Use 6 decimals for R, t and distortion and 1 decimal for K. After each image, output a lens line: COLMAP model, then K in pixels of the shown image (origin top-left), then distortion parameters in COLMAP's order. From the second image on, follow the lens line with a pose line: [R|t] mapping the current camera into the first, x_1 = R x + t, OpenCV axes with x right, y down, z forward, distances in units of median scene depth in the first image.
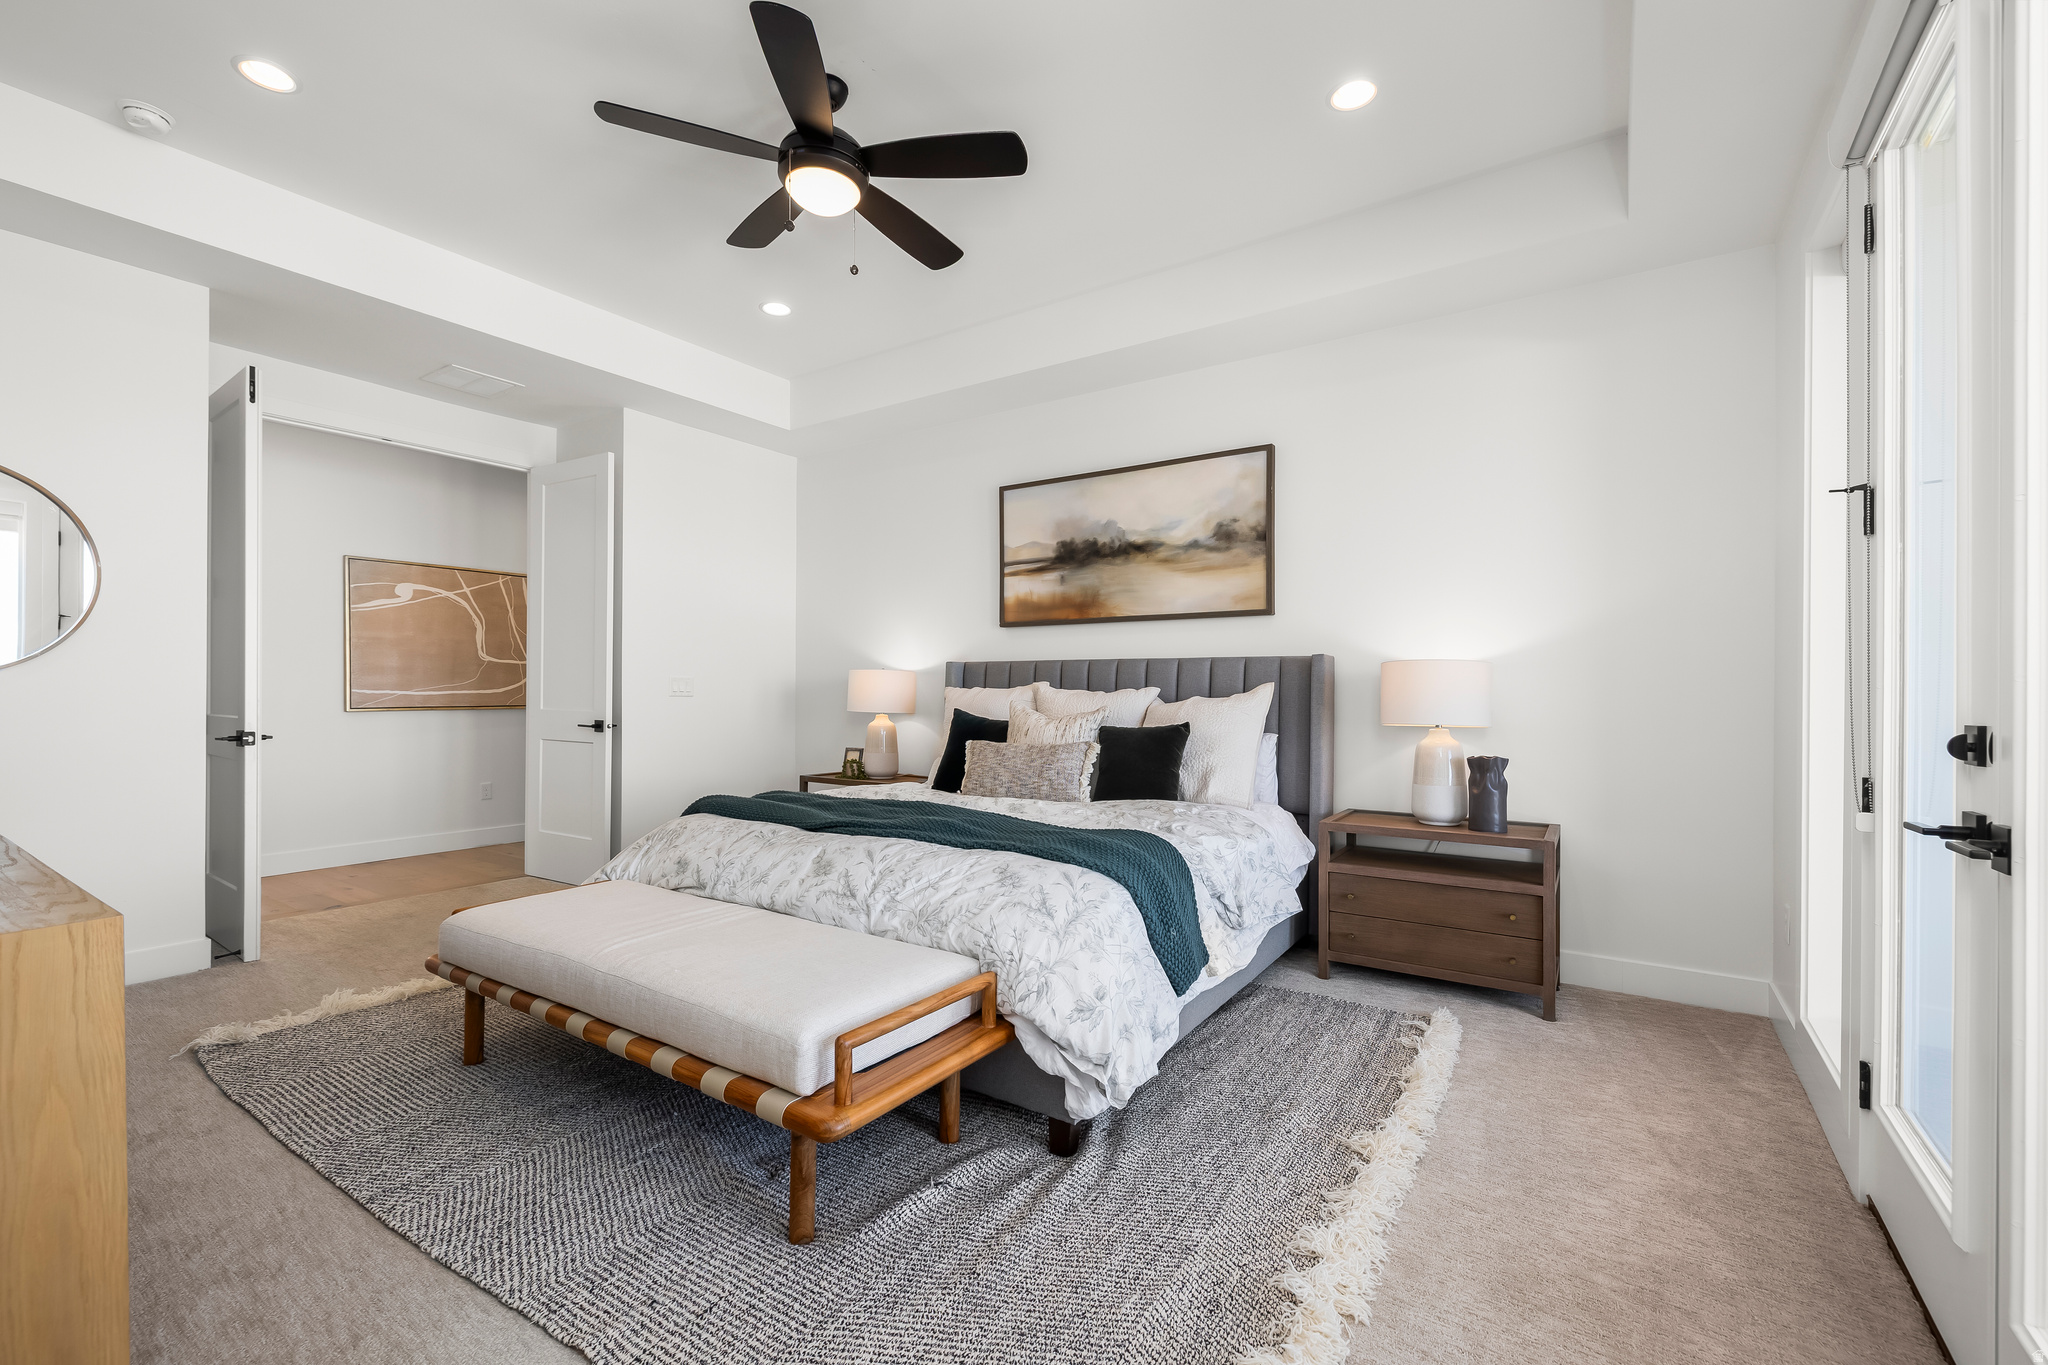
lens RADIAL K [[857.3, 0, 1027.9], [0, 857.3, 690.7], [0, 0, 1]] dist [0.001128, -0.000930]
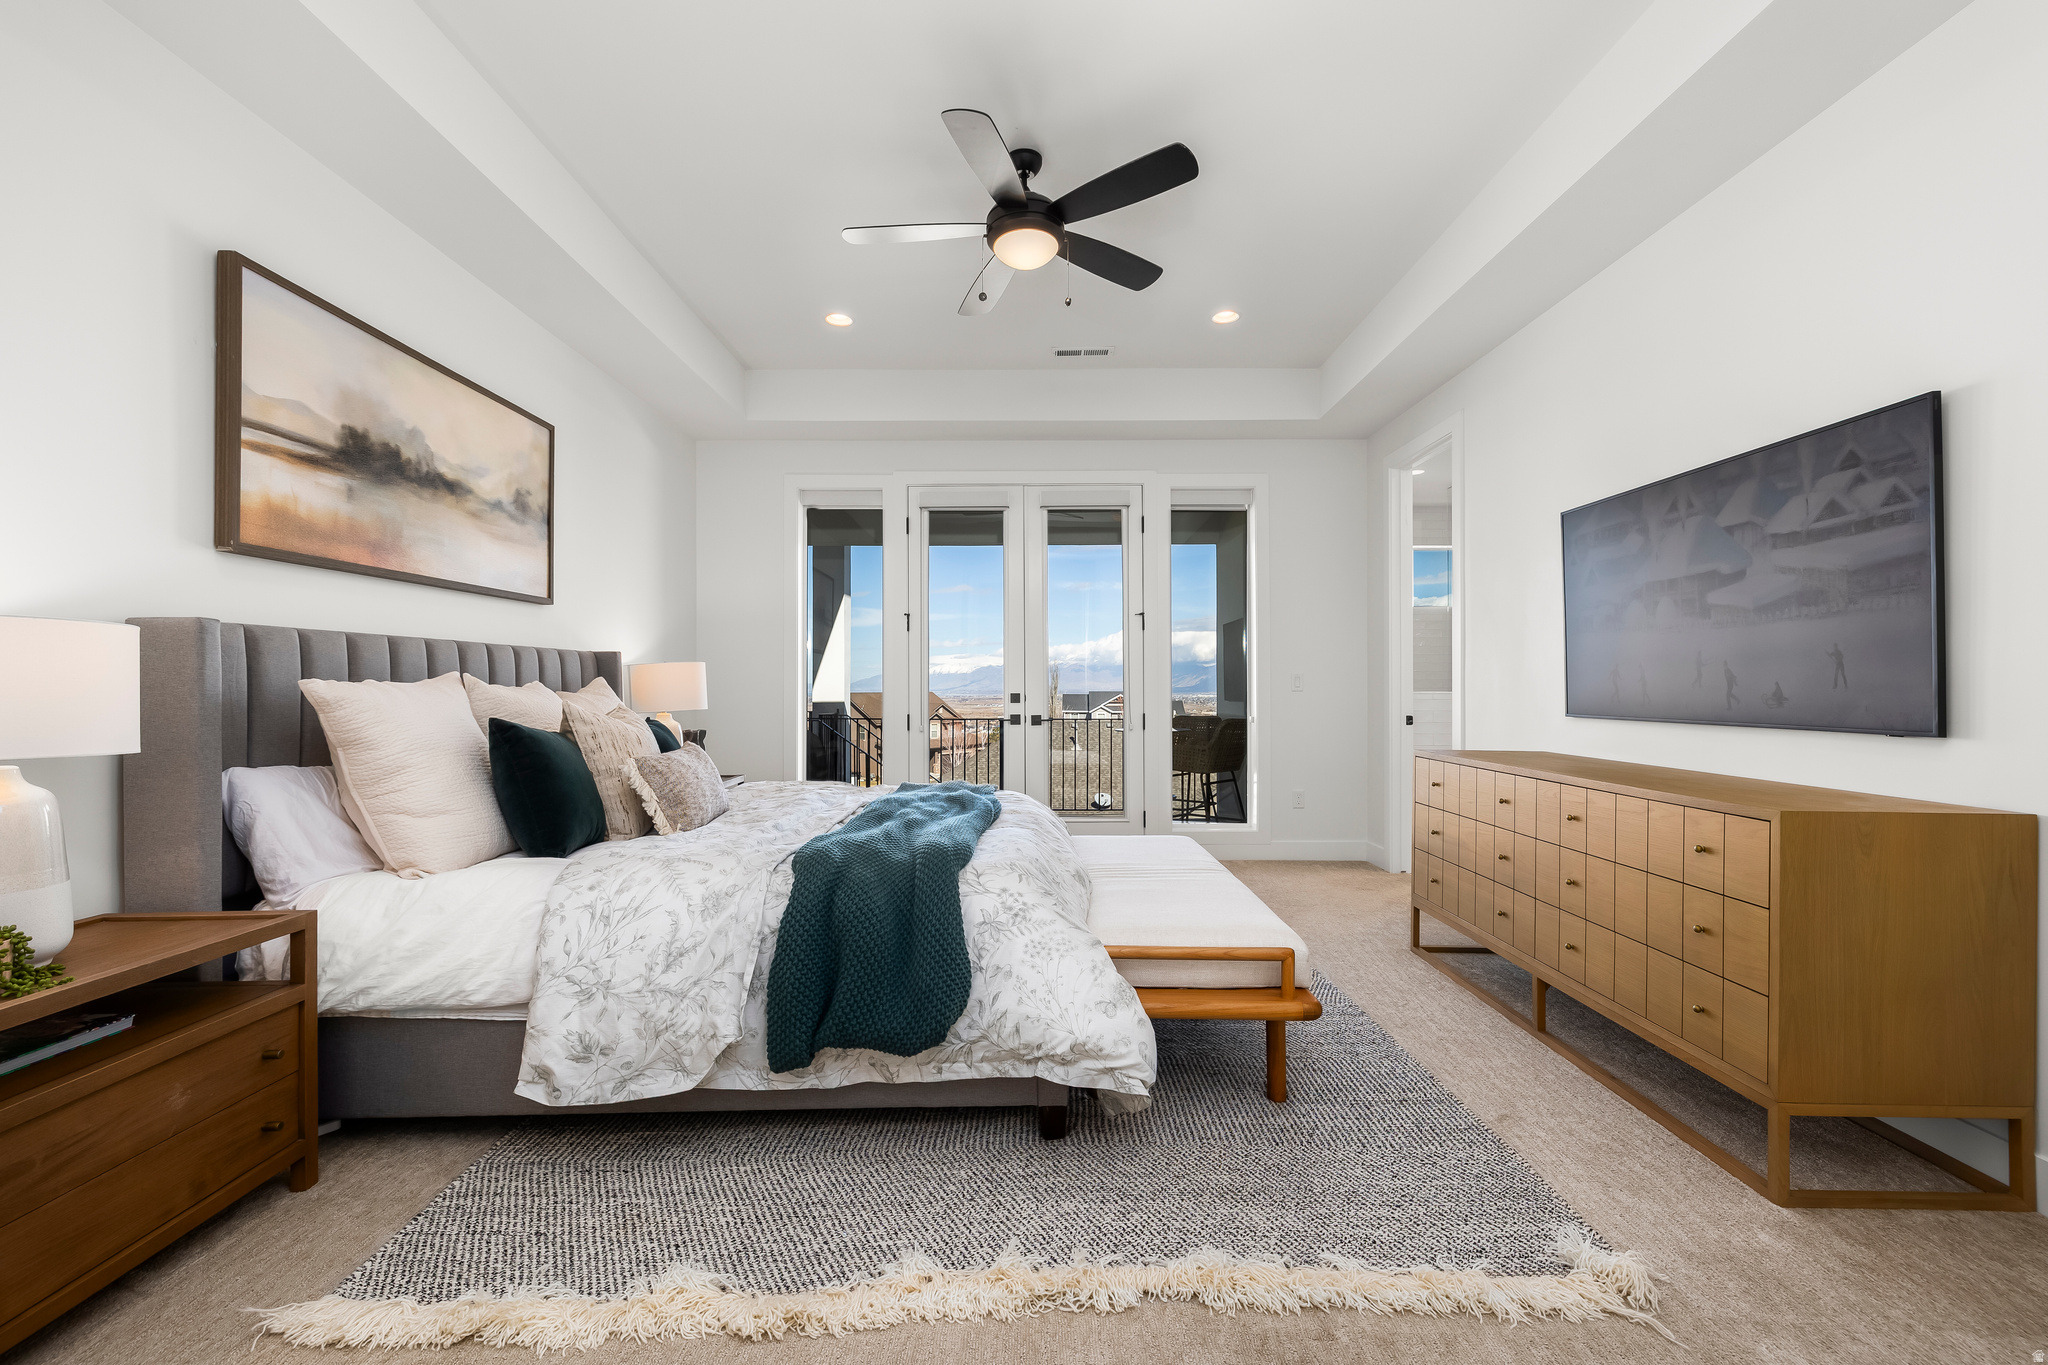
lens RADIAL K [[857.3, 0, 1023.9], [0, 857.3, 683.4], [0, 0, 1]] dist [0.001128, -0.000930]
pose [[-0.547825, -0.002876, 0.836588, -0.717787], [-0.004360, 0.999990, 0.000583, -0.003664], [-0.836582, -0.003328, -0.547832, 0.968101]]
